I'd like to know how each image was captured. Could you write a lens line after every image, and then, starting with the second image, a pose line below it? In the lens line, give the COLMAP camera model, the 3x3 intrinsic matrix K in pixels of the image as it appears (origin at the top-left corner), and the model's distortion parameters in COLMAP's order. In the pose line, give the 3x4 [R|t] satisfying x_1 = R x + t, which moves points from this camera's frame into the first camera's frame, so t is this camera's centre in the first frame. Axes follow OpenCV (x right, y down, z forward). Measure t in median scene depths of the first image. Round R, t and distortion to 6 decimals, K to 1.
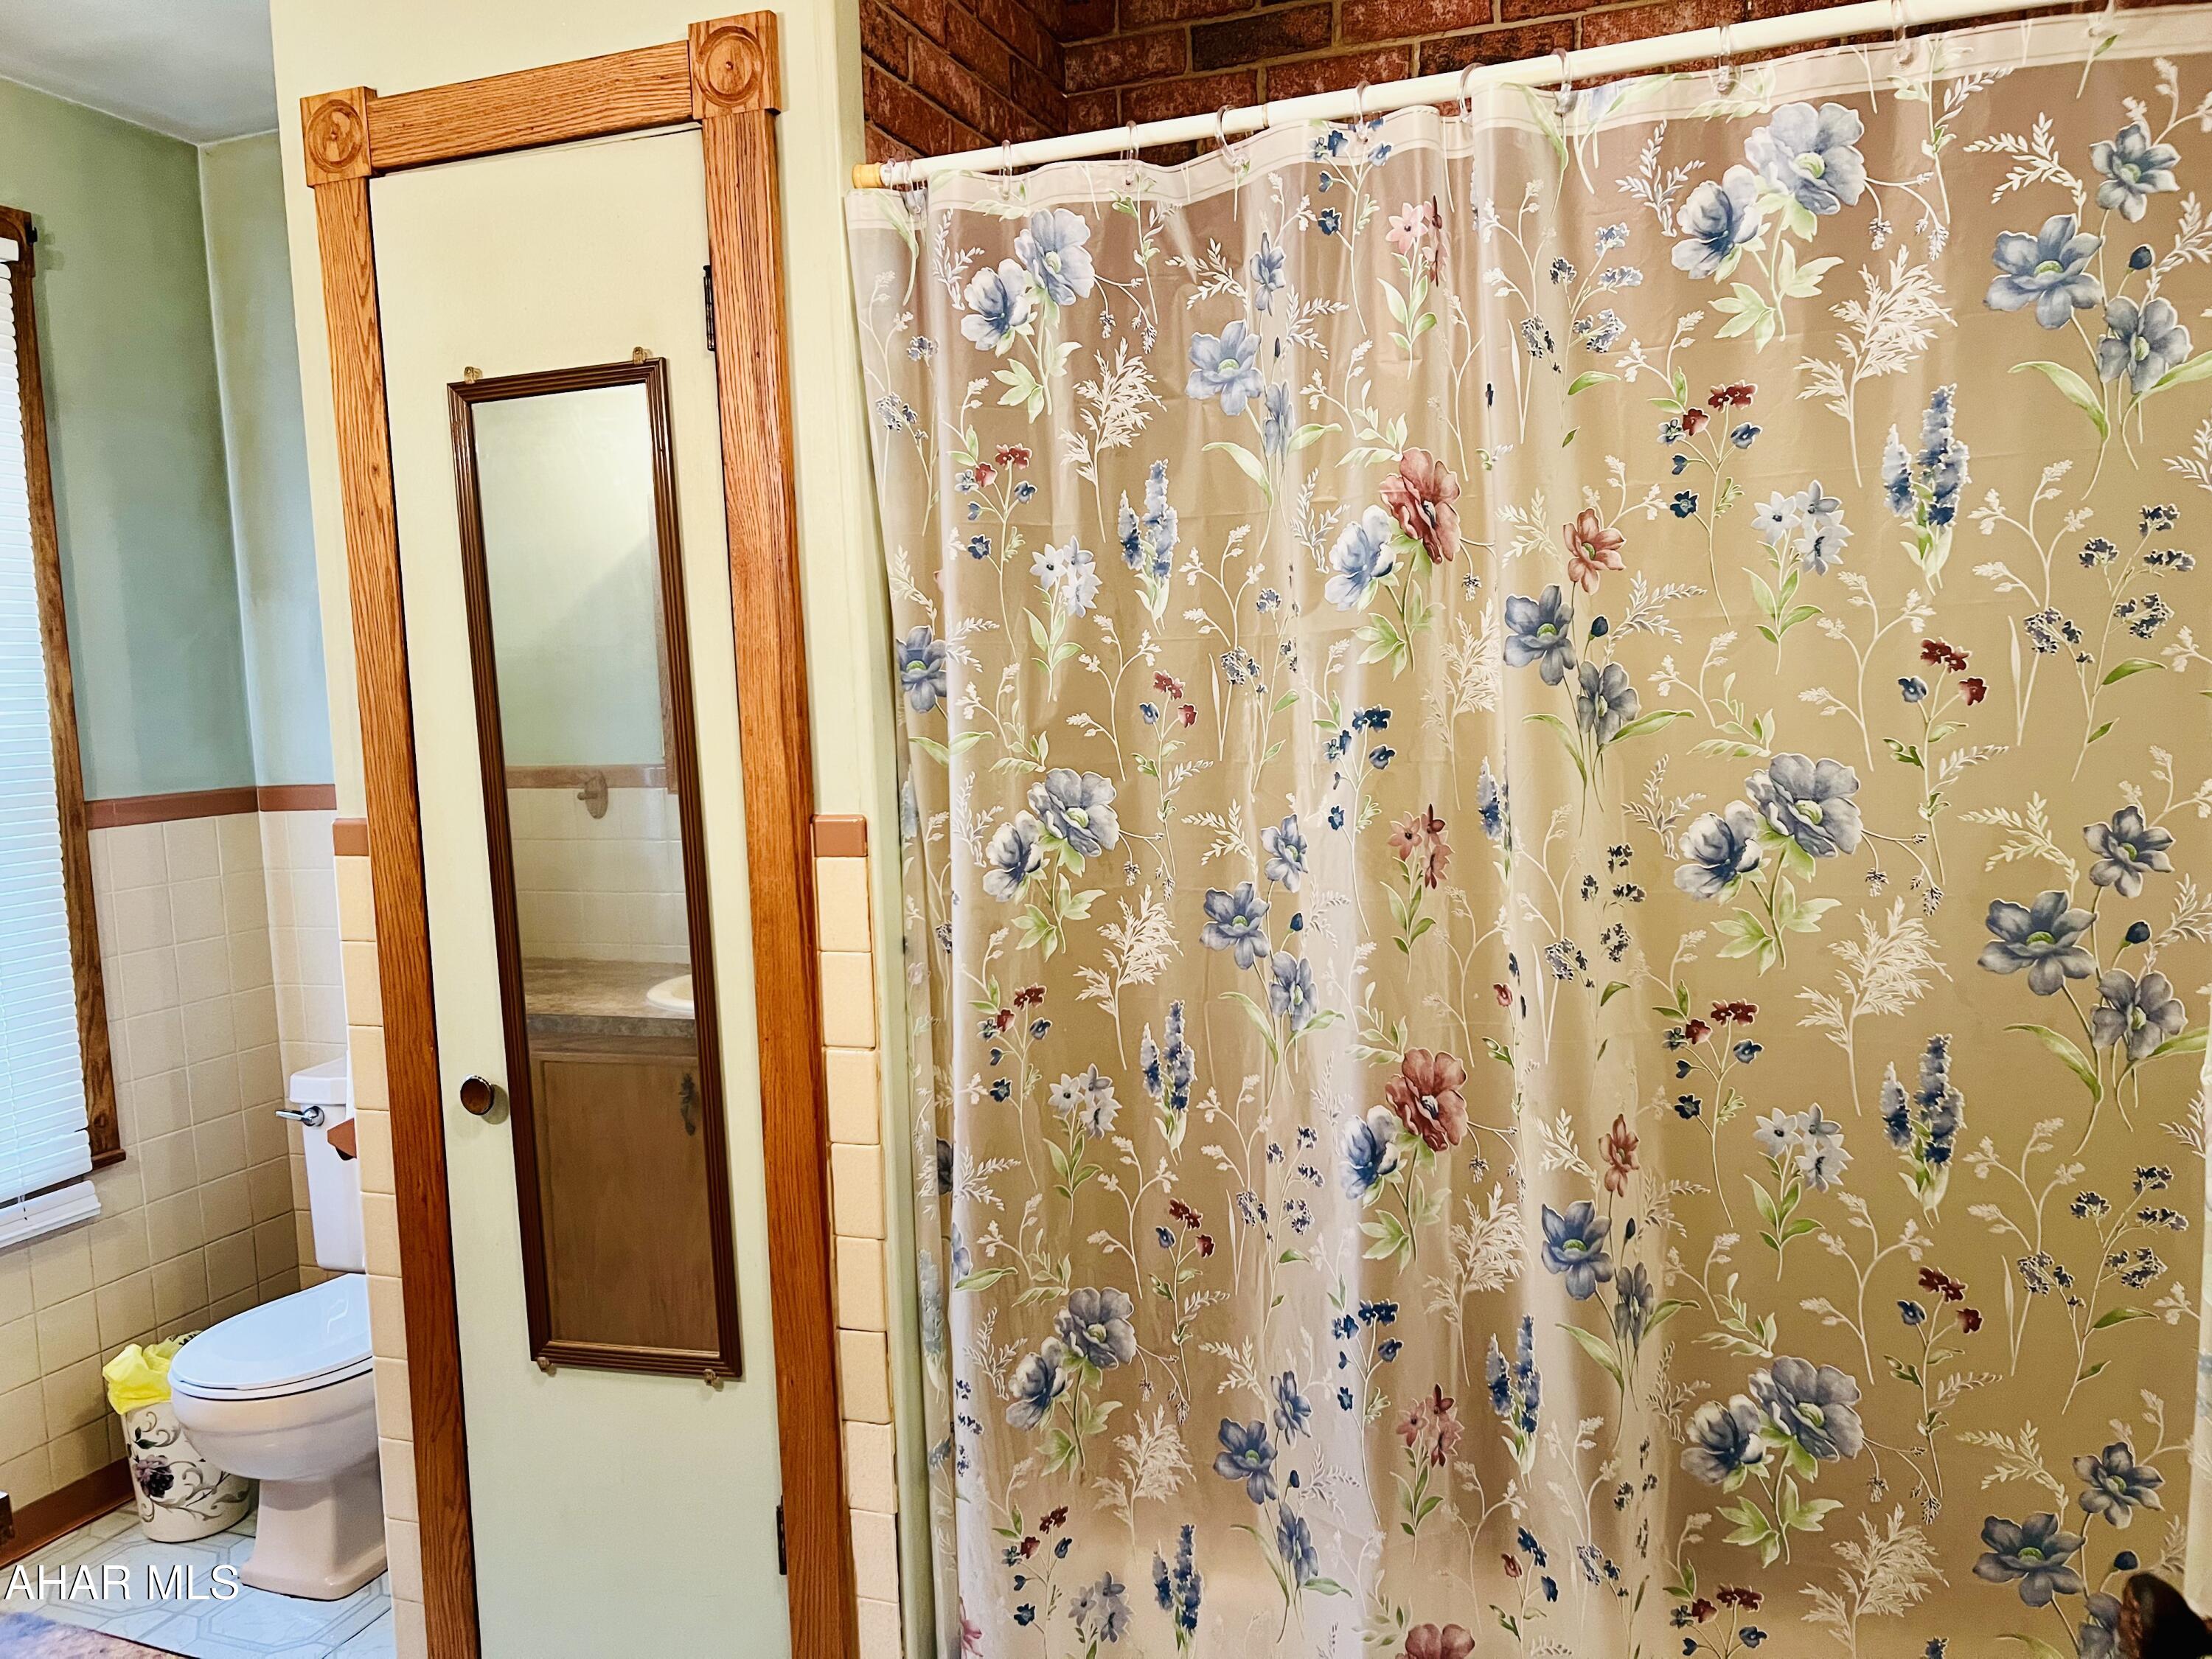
lens RADIAL K [[1700.0, 0, 1106.0], [0, 1700.0, 829.5], [0, 0, 1]] dist [0.070025, -0.073377]
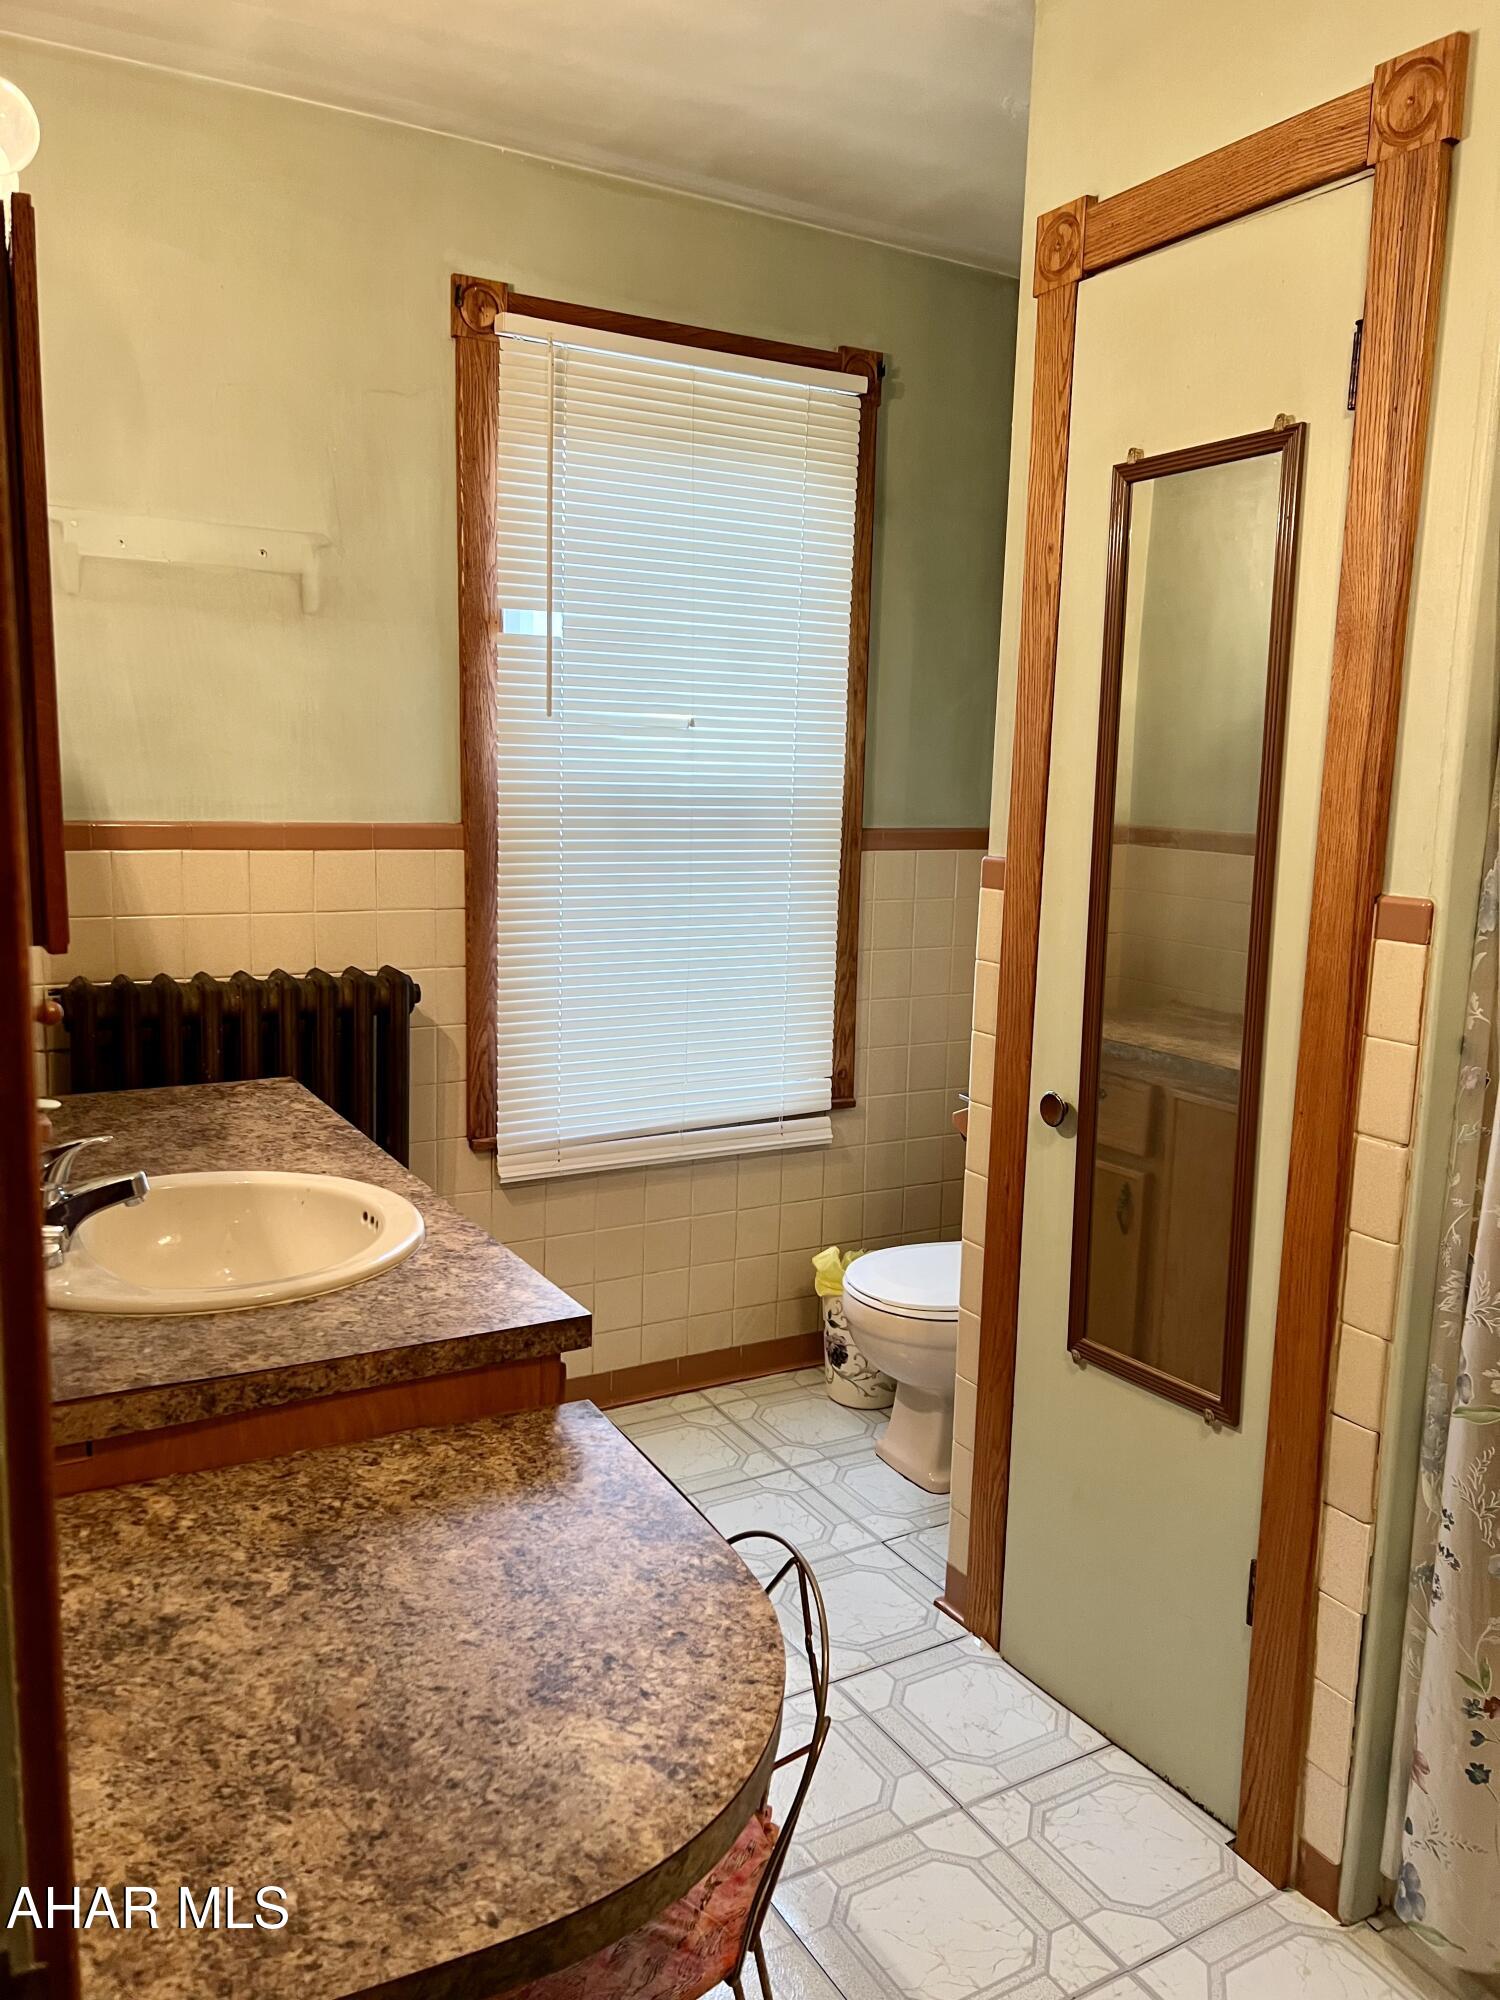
lens RADIAL K [[1537.1, 0, 738.5], [0, 1537.1, 992.5], [0, 0, 1]] dist [0.070025, -0.073377]
pose [[0.754127, 0.154420, -0.638315, 0.120295], [-0.115398, 0.987998, 0.102680, -0.002043], [0.646510, -0.003773, 0.762896, 0.091735]]
